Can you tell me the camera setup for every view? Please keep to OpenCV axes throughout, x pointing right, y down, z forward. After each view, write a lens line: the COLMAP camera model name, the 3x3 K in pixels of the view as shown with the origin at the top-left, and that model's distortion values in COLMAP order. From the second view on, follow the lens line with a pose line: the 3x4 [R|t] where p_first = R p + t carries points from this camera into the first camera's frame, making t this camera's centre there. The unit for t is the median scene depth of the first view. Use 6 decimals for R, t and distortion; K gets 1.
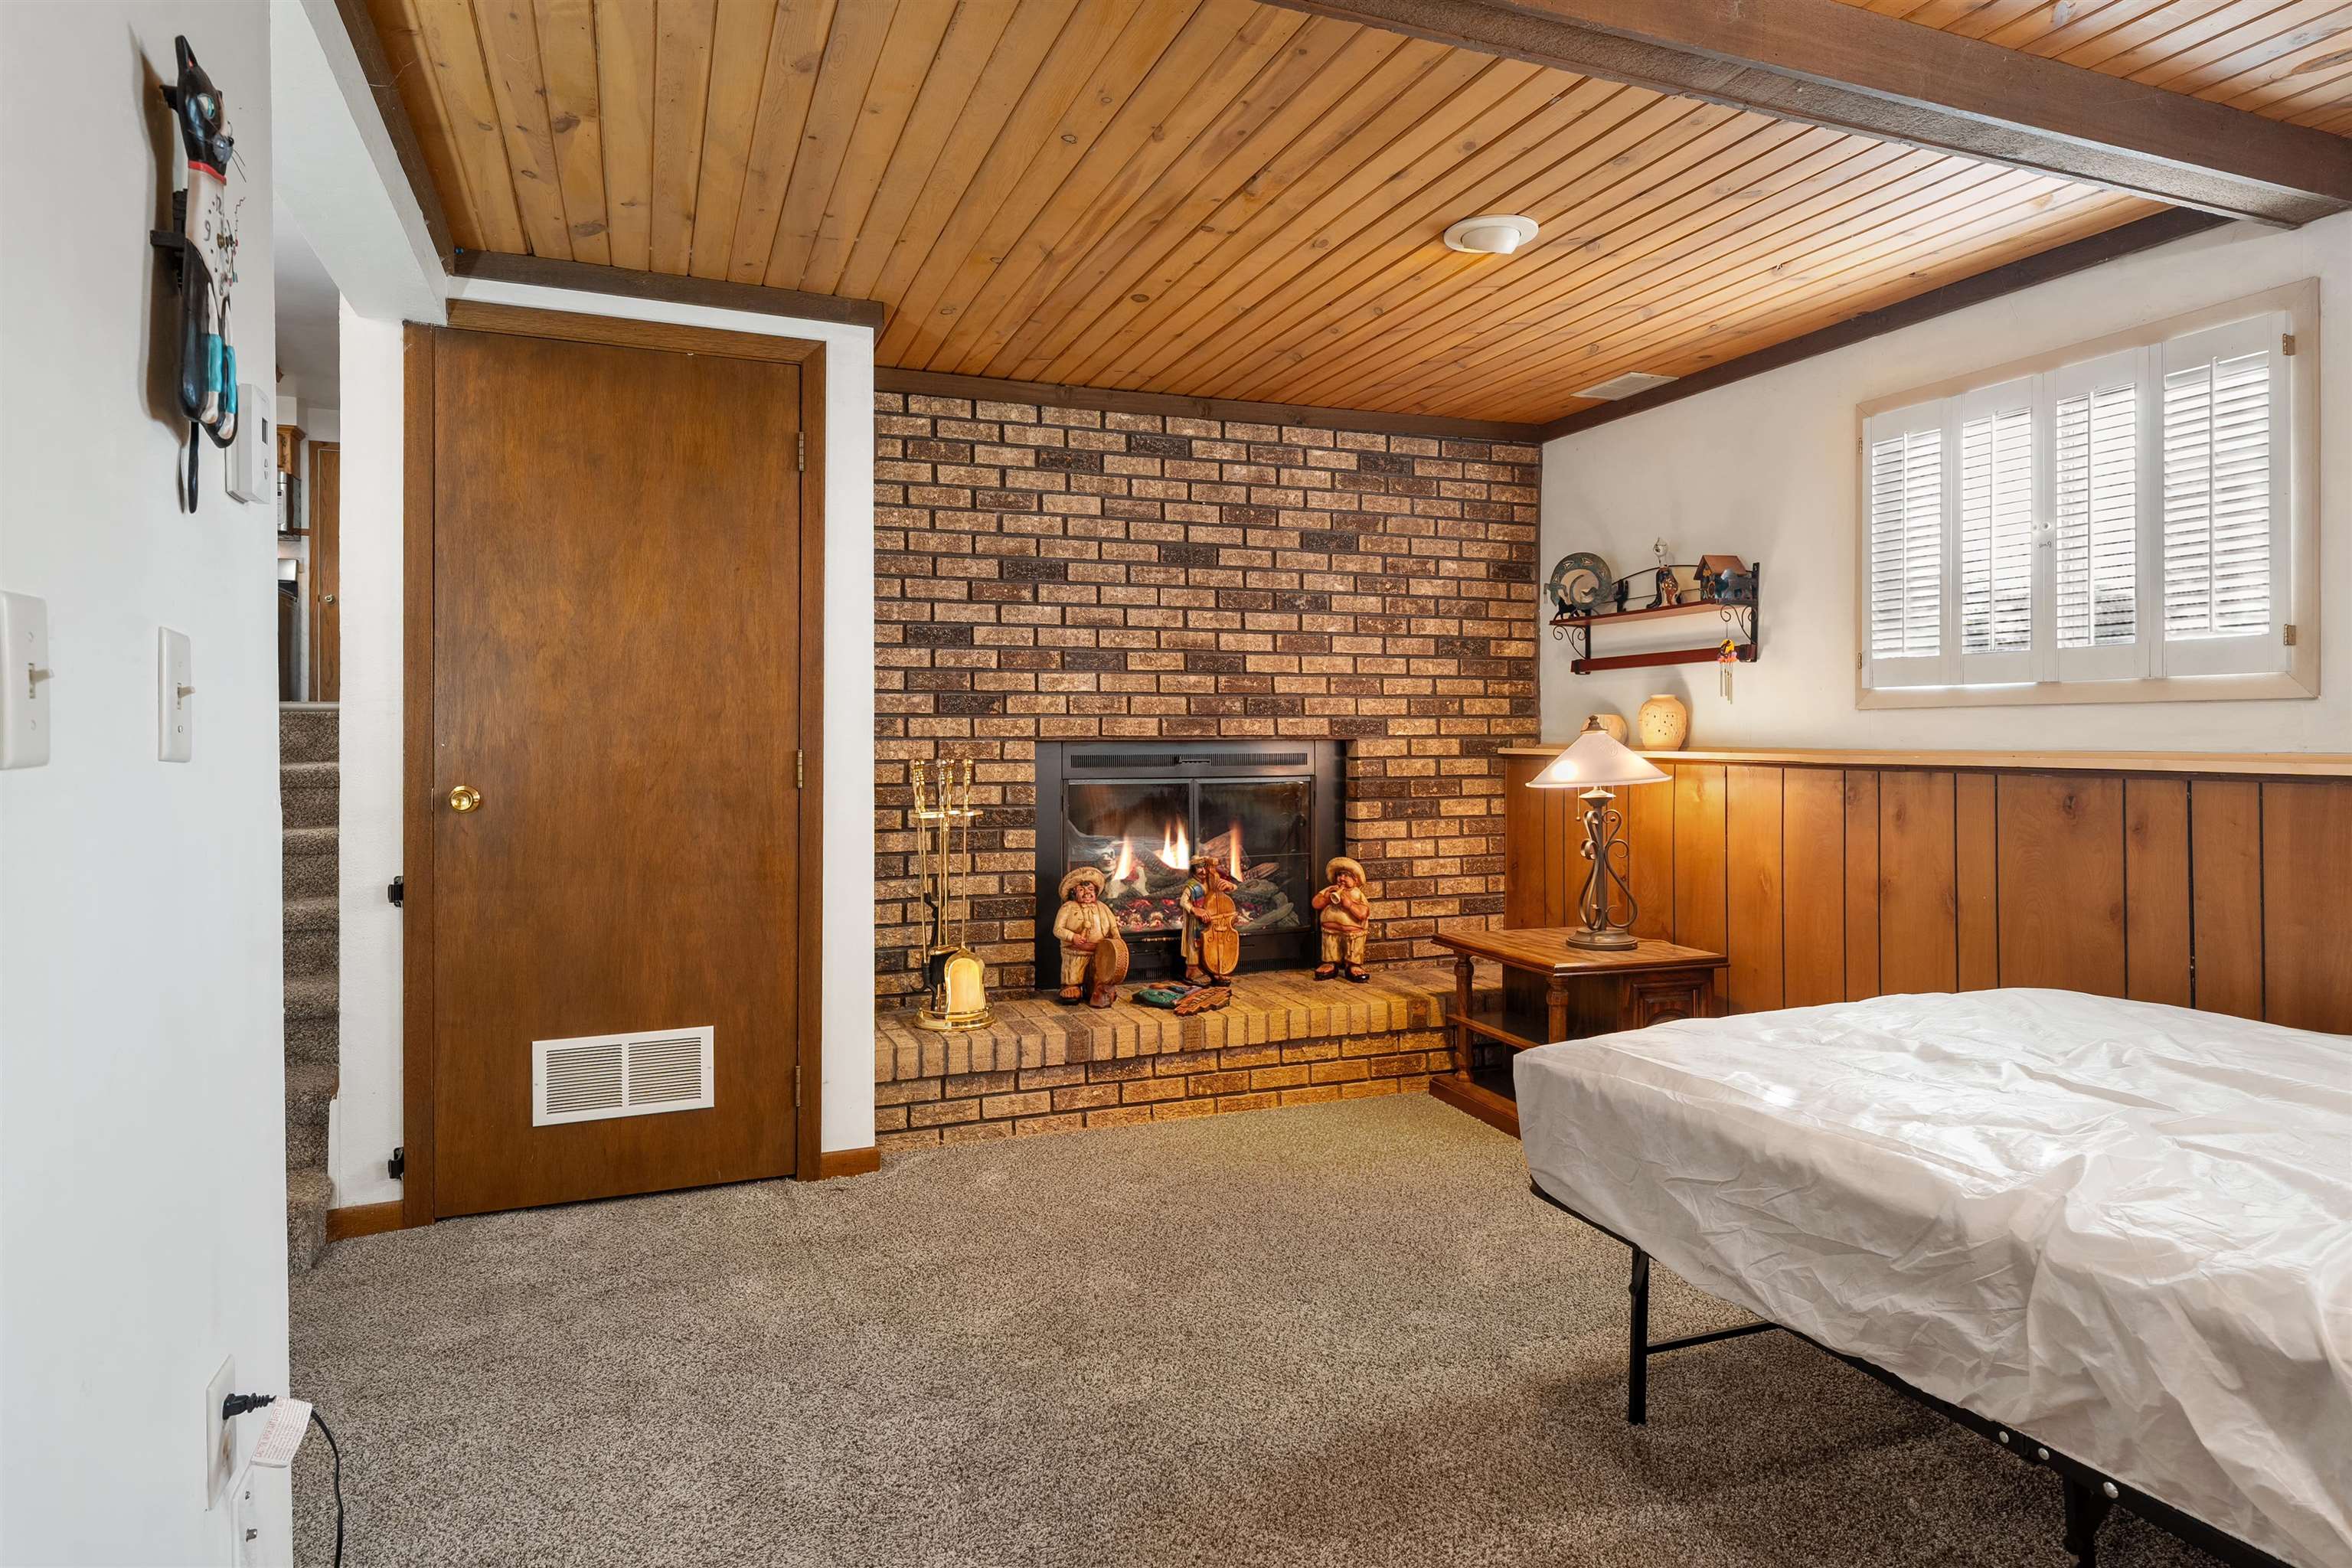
lens RADIAL K [[1333.4, 0, 1175.5], [0, 1333.4, 725.2], [0, 0, 1]] dist [0.005102, 0.001379]
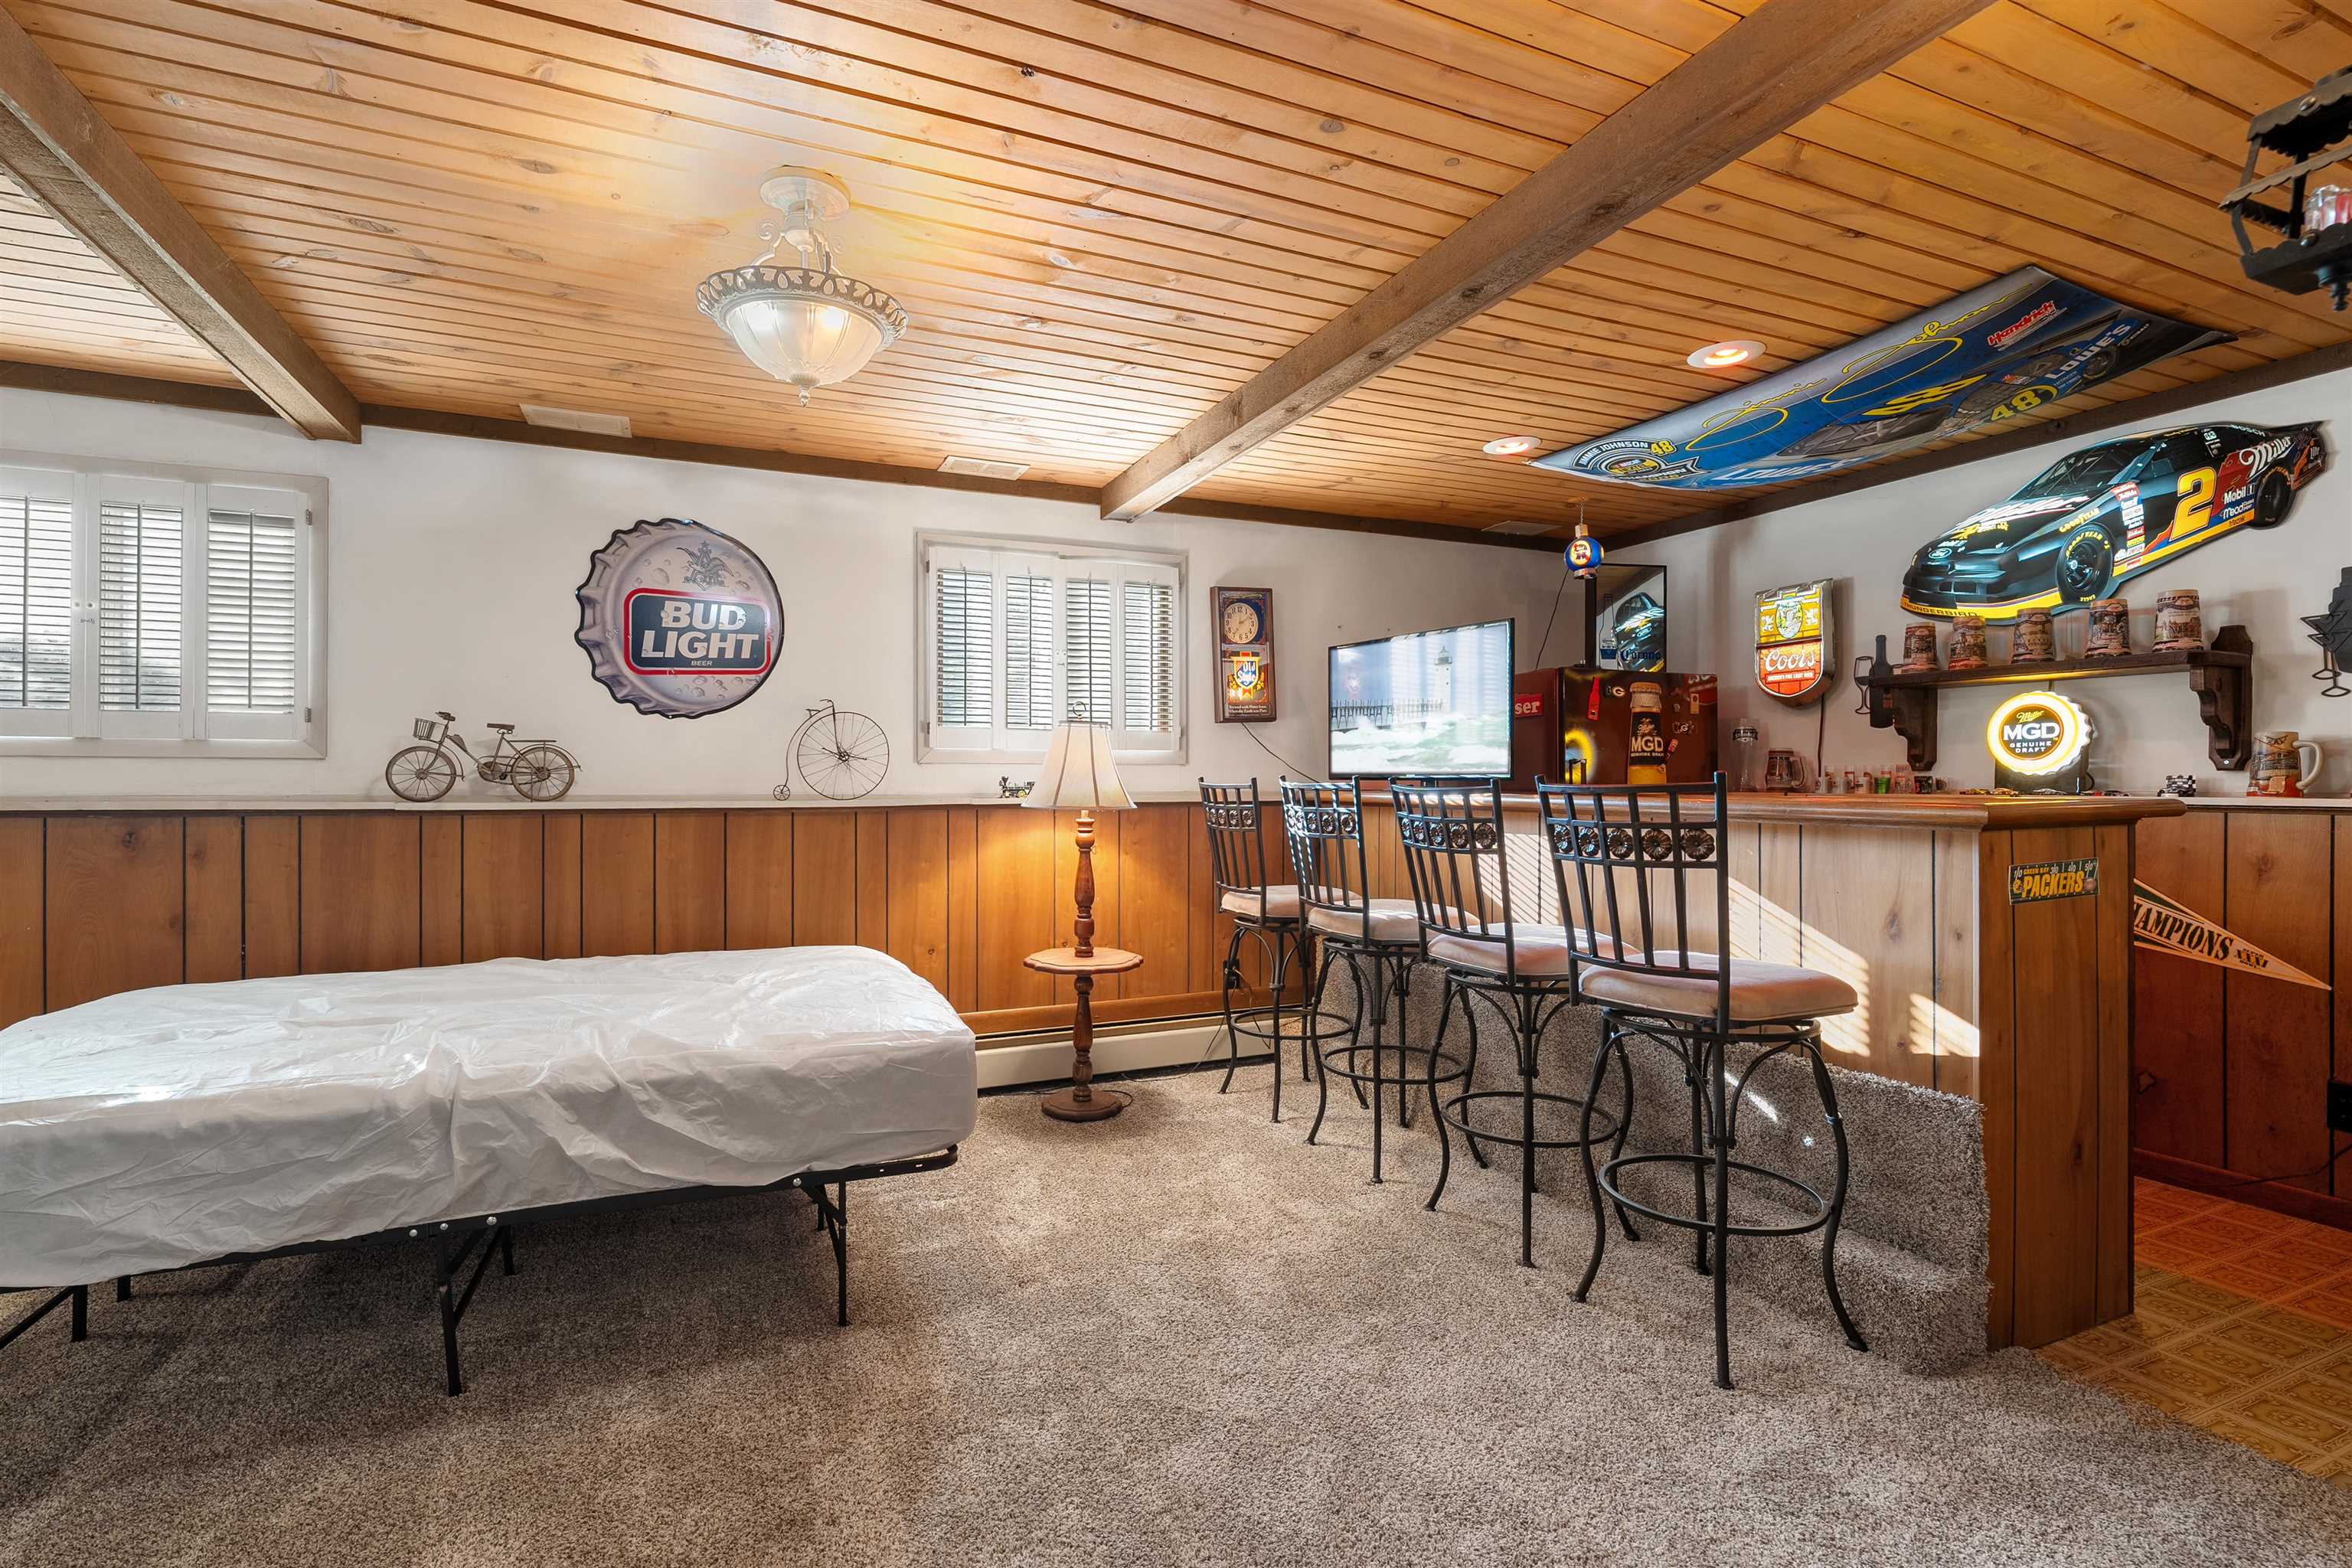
lens RADIAL K [[1064.0, 0, 1173.0], [0, 1064.0, 779.5], [0, 0, 1]] dist [0.000618, -0.000456]
pose [[-0.035269, 0.005271, 0.999364, -0.379747], [-0.008099, 0.999952, -0.005560, 0.002099], [-0.999345, -0.008290, -0.035224, 0.095160]]
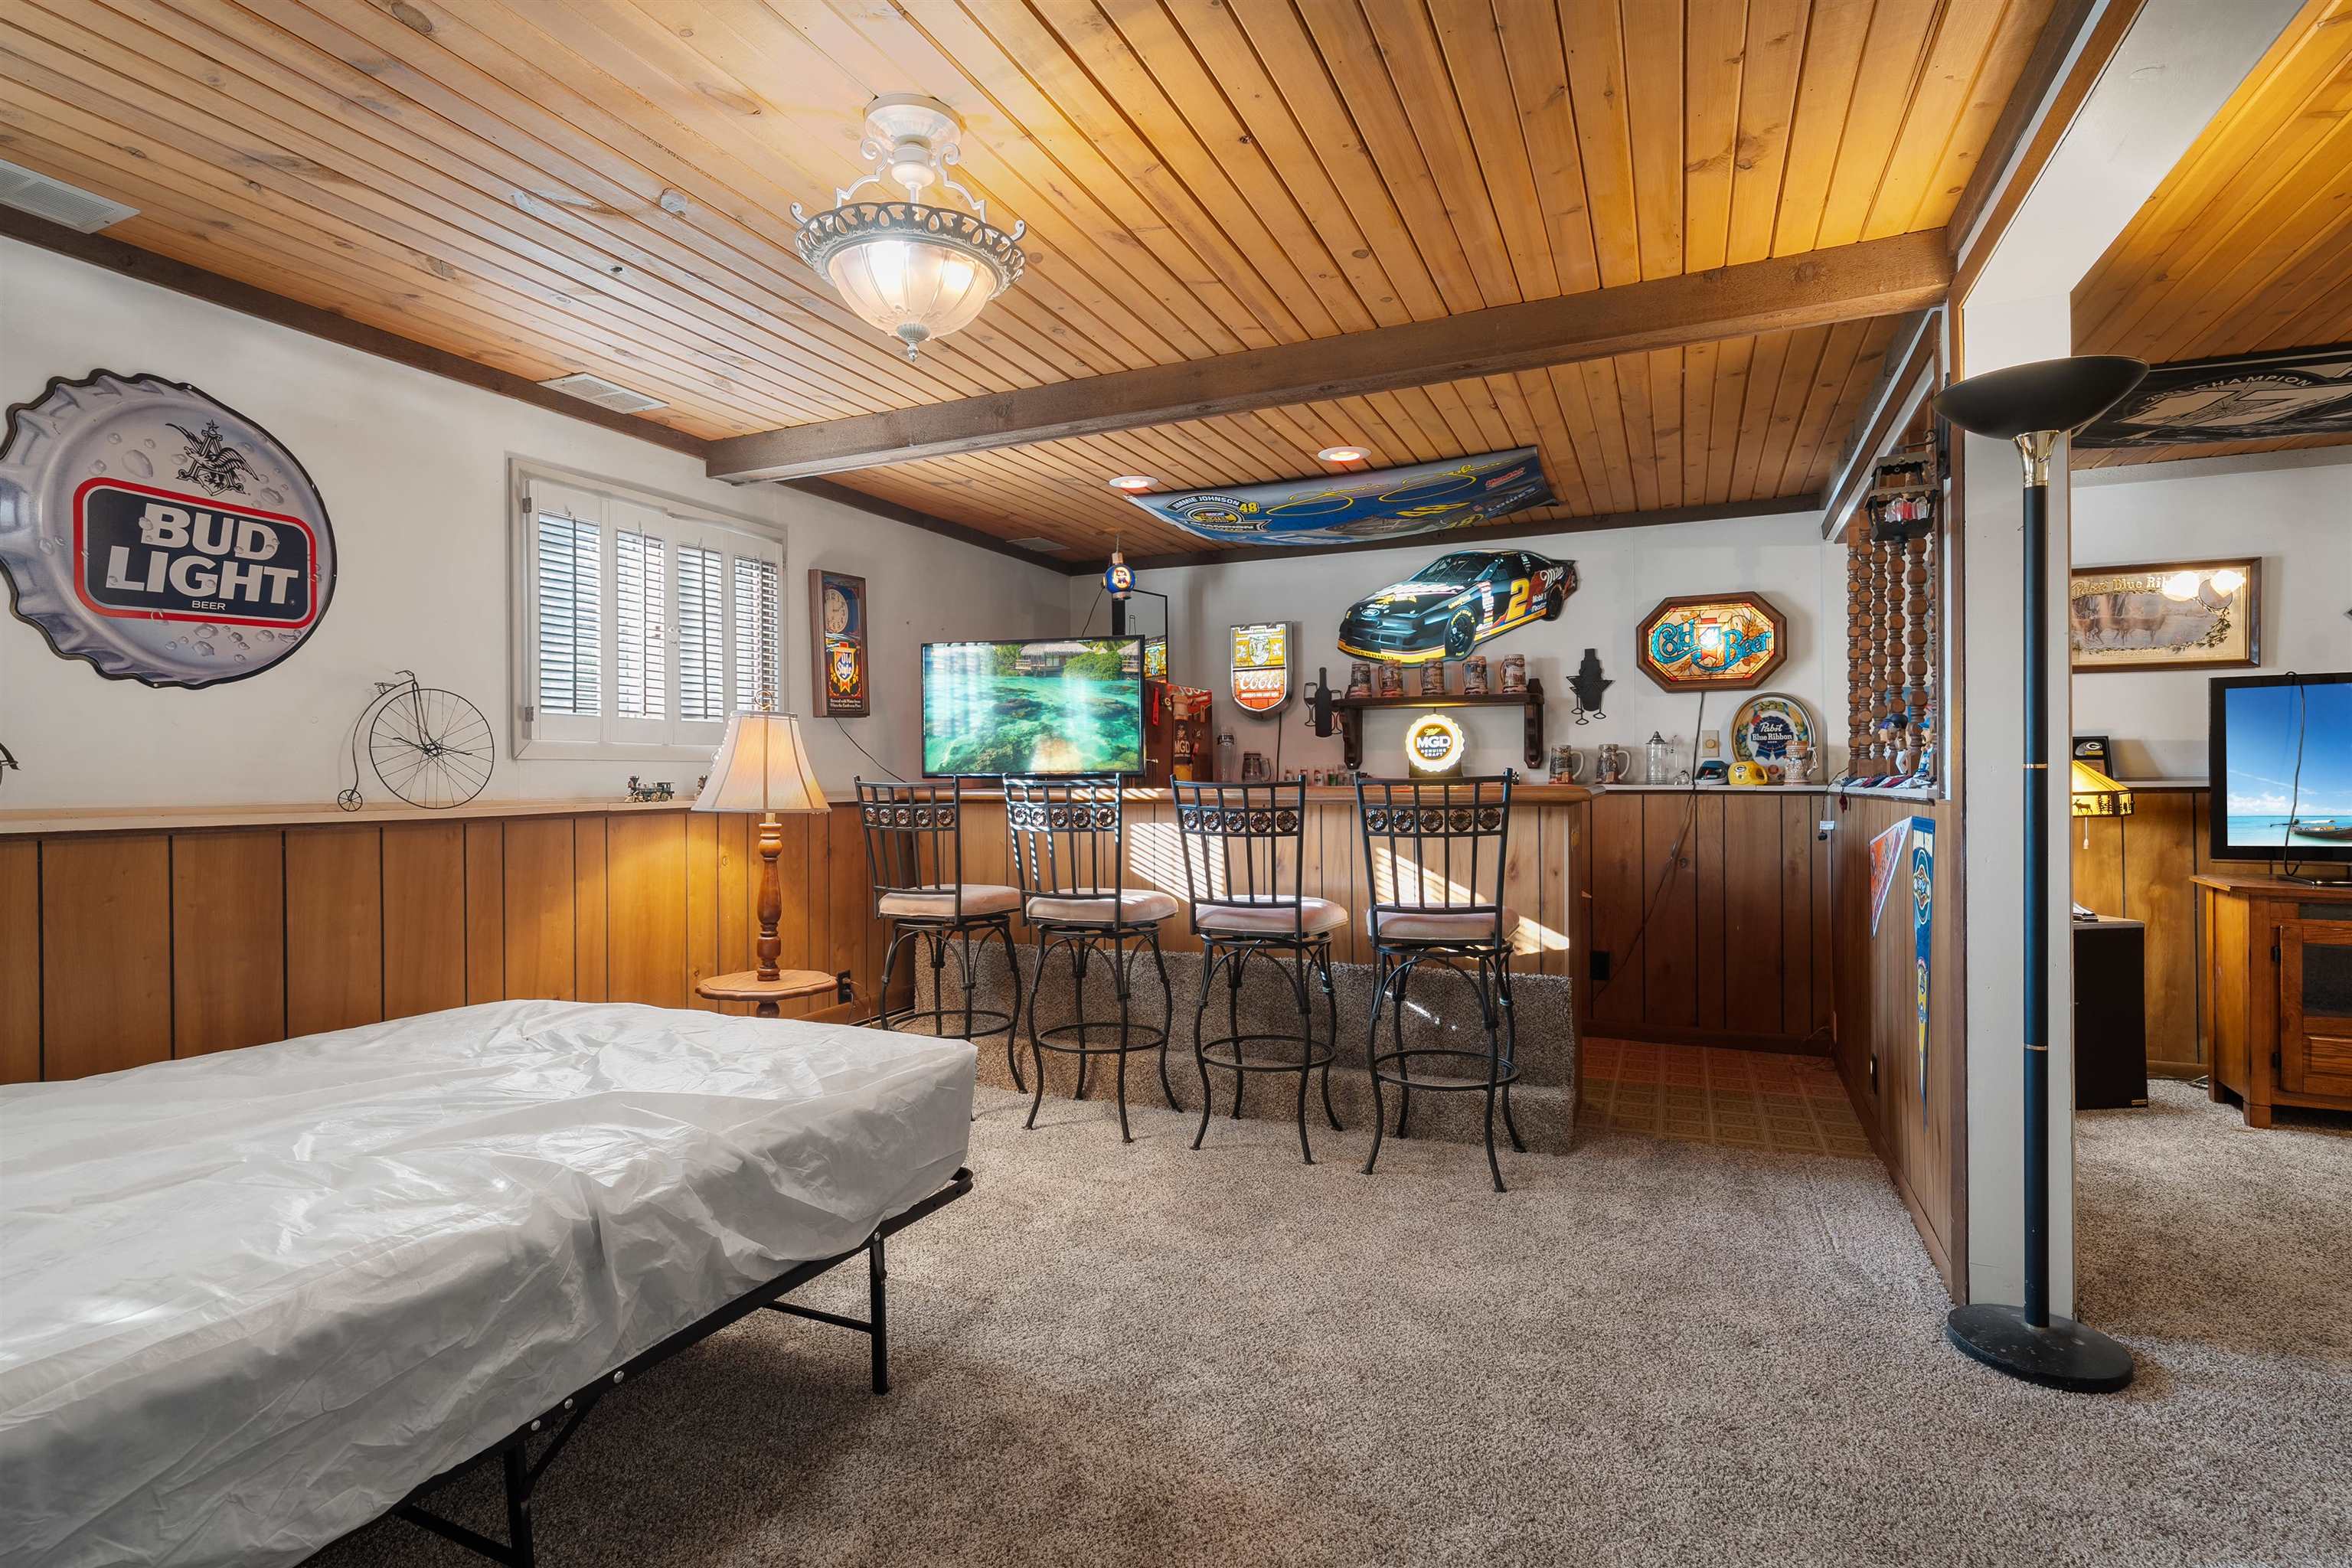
lens RADIAL K [[1121.0, 0, 1177.8], [0, 1121.0, 776.6], [0, 0, 1]] dist [0.000143, -0.001437]
pose [[-0.694737, 0.009967, 0.719195, -0.238312], [0.004178, 0.999943, -0.009822, 0.007415], [-0.719252, -0.003819, -0.694739, 0.732714]]
